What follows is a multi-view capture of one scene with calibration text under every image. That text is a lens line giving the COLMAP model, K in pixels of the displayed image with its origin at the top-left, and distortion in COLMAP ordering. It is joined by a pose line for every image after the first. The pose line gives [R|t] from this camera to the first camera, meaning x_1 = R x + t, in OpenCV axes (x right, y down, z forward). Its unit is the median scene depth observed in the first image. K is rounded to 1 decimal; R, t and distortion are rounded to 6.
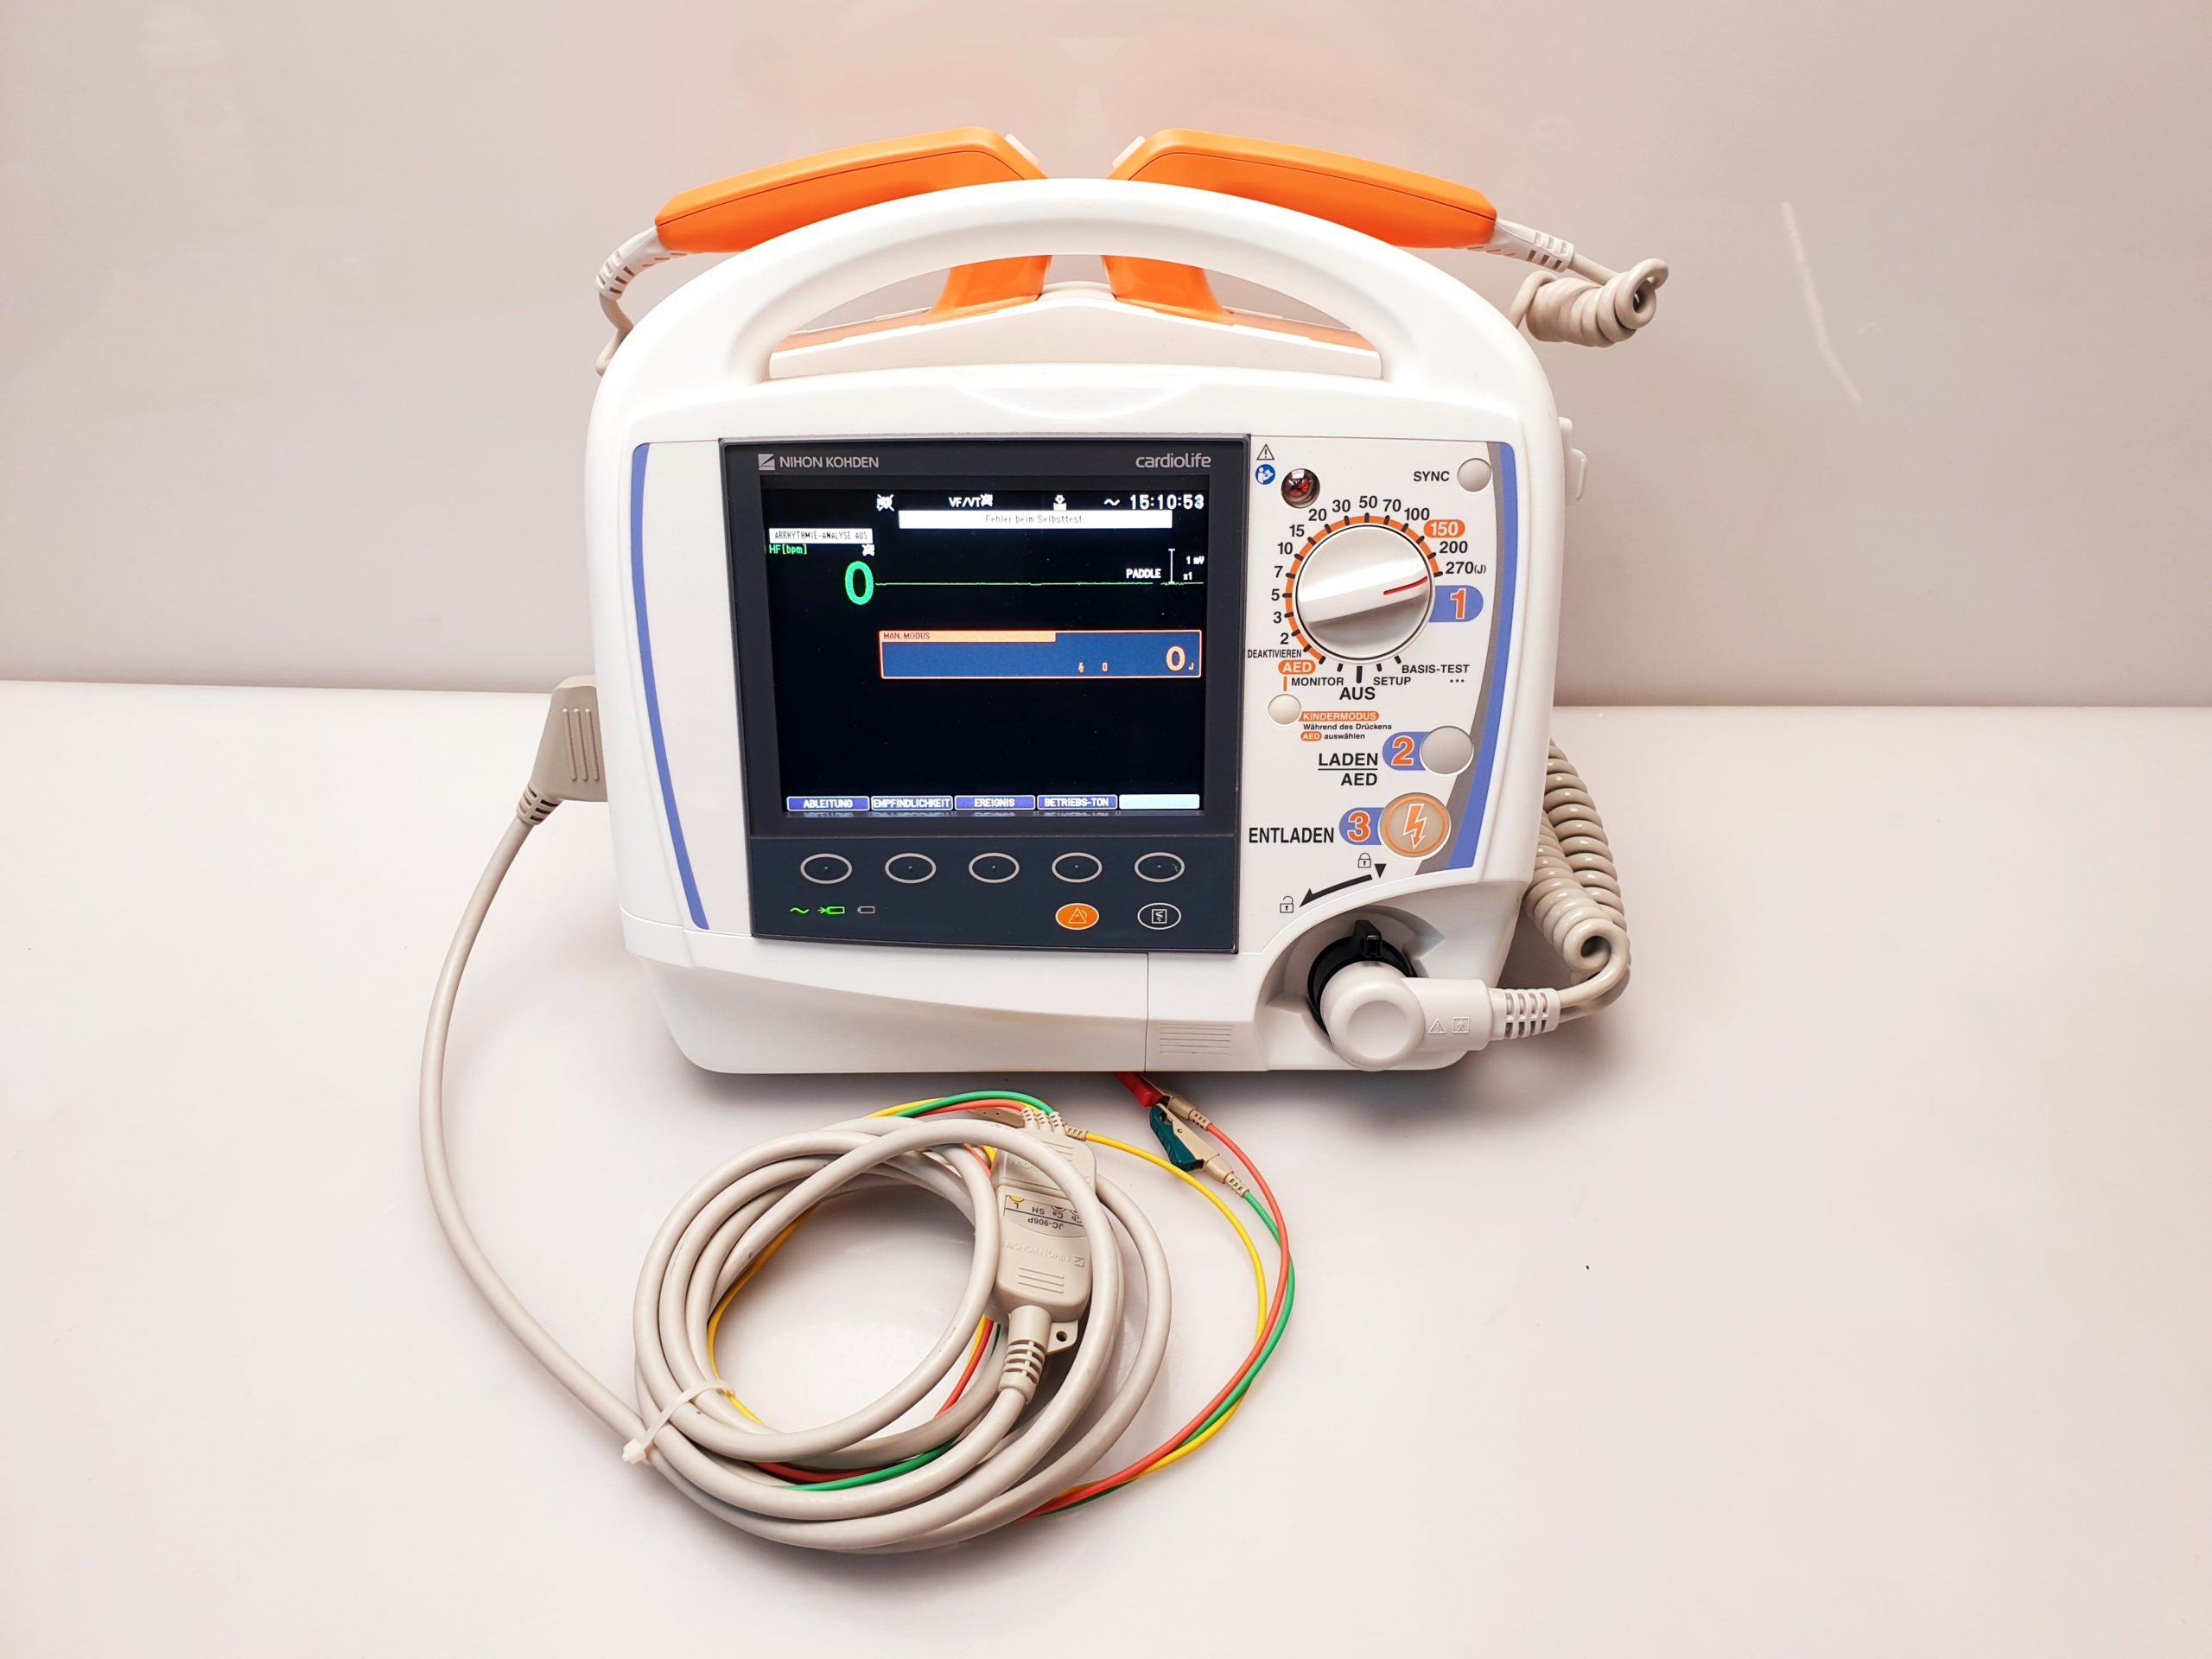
lens RADIAL K [[1836.2, 0, 1118.0], [0, 1836.2, 874.5], [0, 0, 1]] dist [0.200665, -0.721430]
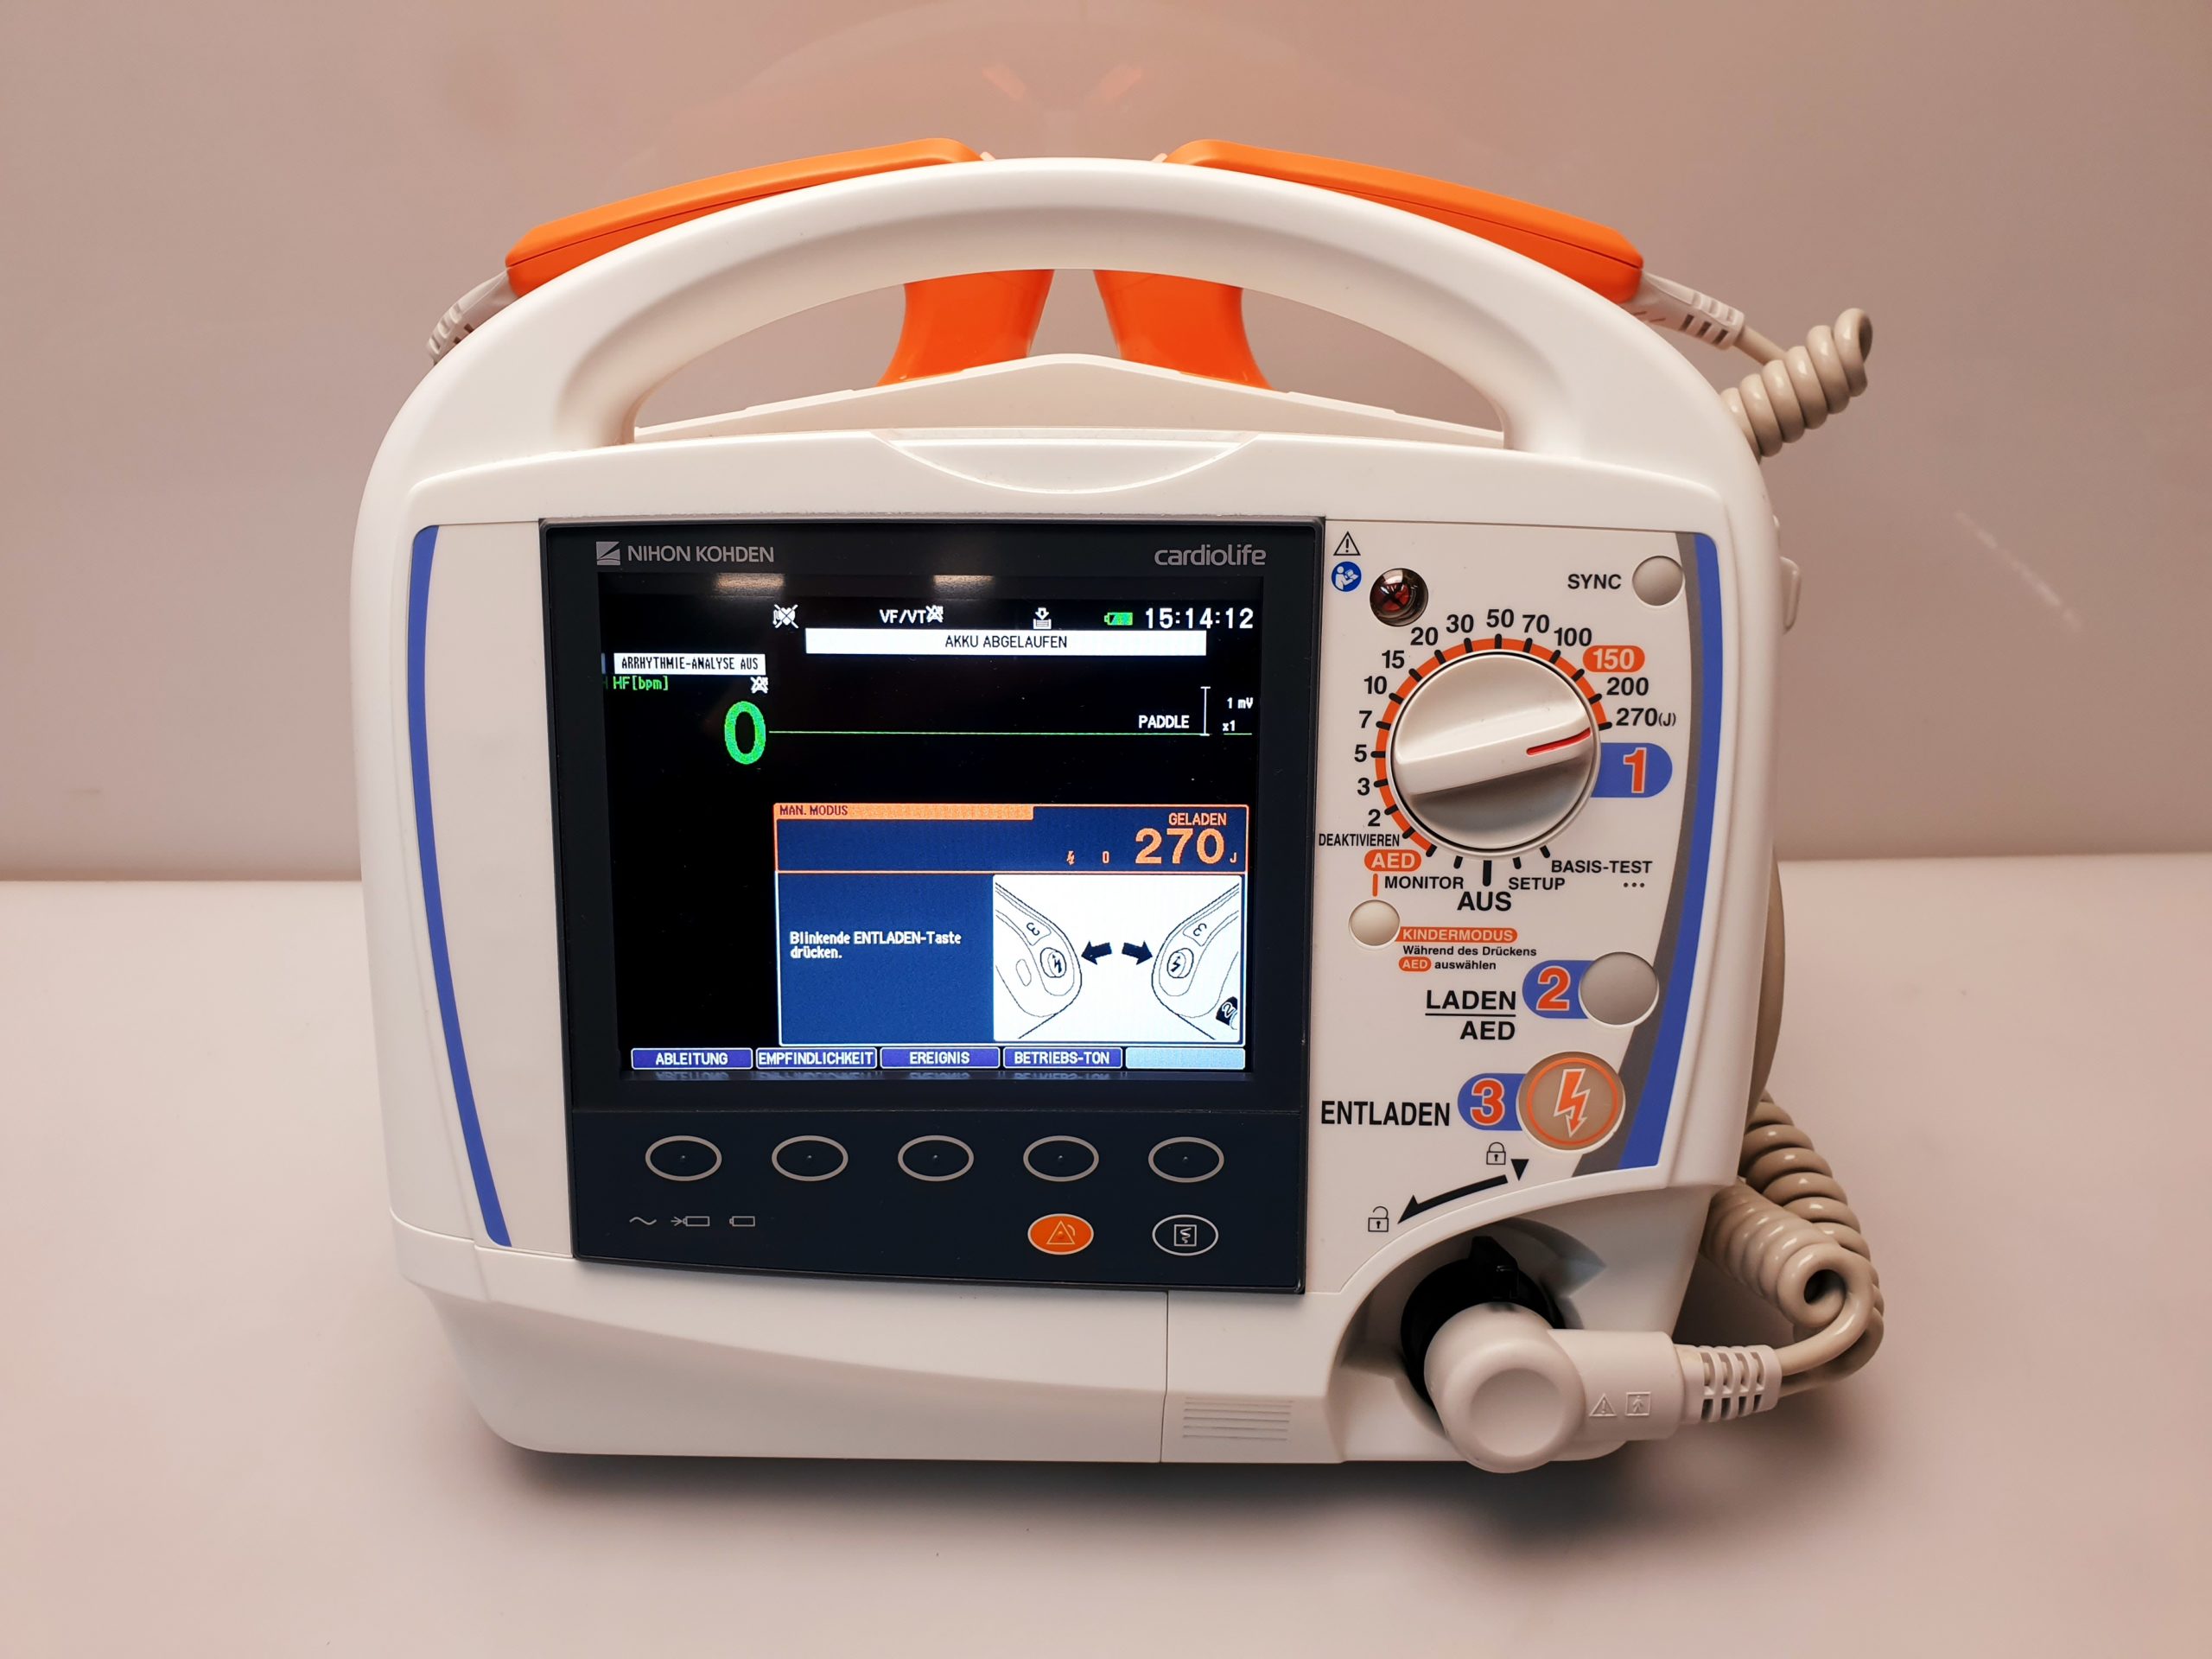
lens RADIAL K [[1799.3, 0, 1106.0], [0, 1799.3, 829.5], [0, 0, 1]] dist [0.176420, -0.655355]
pose [[0.999892, 0.008632, -0.011898, 0.000600], [-0.010311, 0.988750, -0.149219, -0.024910], [0.010476, 0.149326, 0.988733, 0.350293]]
